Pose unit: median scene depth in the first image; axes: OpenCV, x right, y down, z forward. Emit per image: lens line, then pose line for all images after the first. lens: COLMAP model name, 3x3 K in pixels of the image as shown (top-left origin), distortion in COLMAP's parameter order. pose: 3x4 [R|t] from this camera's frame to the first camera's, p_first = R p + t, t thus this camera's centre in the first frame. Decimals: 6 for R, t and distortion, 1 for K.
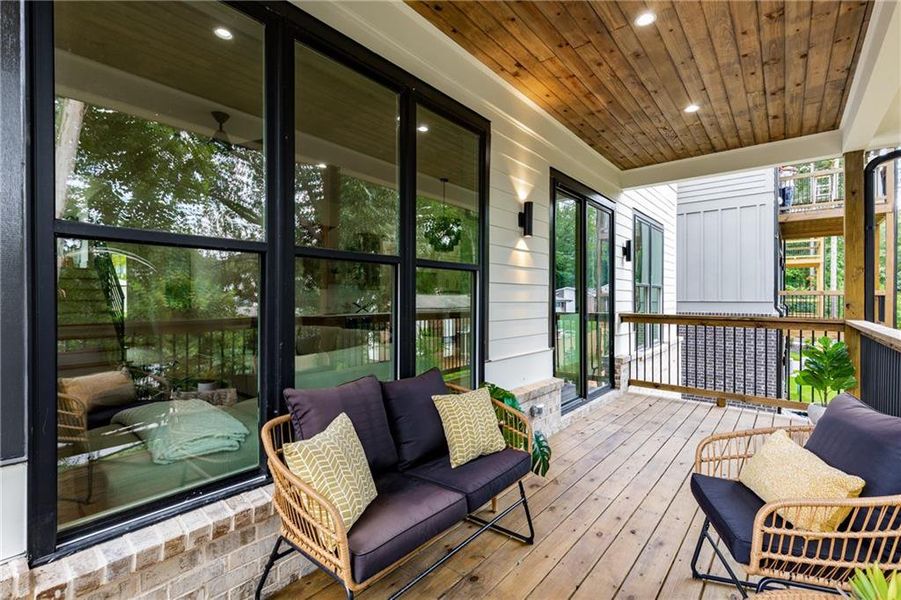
lens RADIAL K [[416.0, 0, 453.4], [0, 416.0, 299.4], [0, 0, 1]] dist [0.005301, 0.000220]
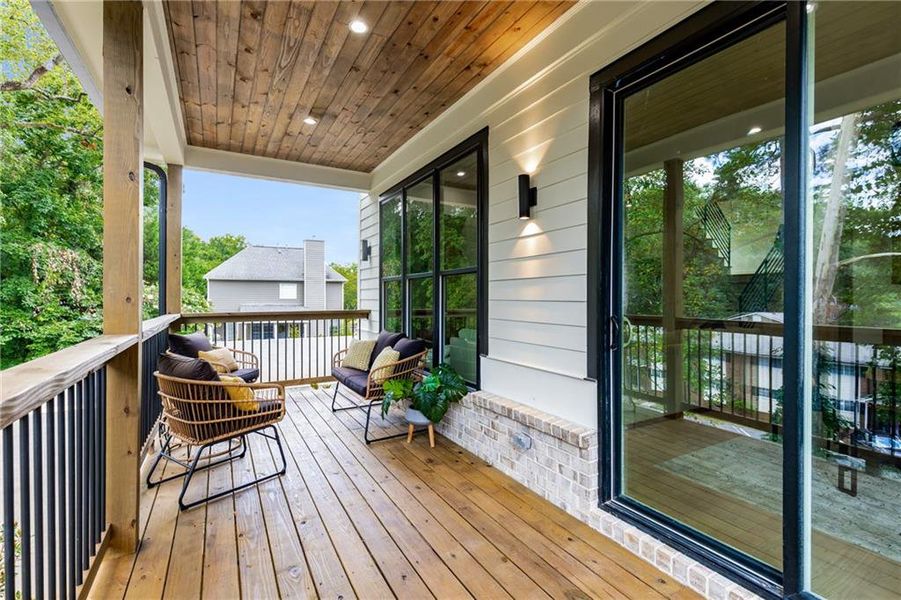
lens RADIAL K [[416.0, 0, 453.4], [0, 416.0, 299.4], [0, 0, 1]] dist [0.005301, 0.000220]
pose [[-0.362060, -0.002083, -0.932153, 1.050608], [-0.007984, 0.999968, 0.000866, 0.005122], [0.932121, 0.007756, -0.362065, 1.255804]]
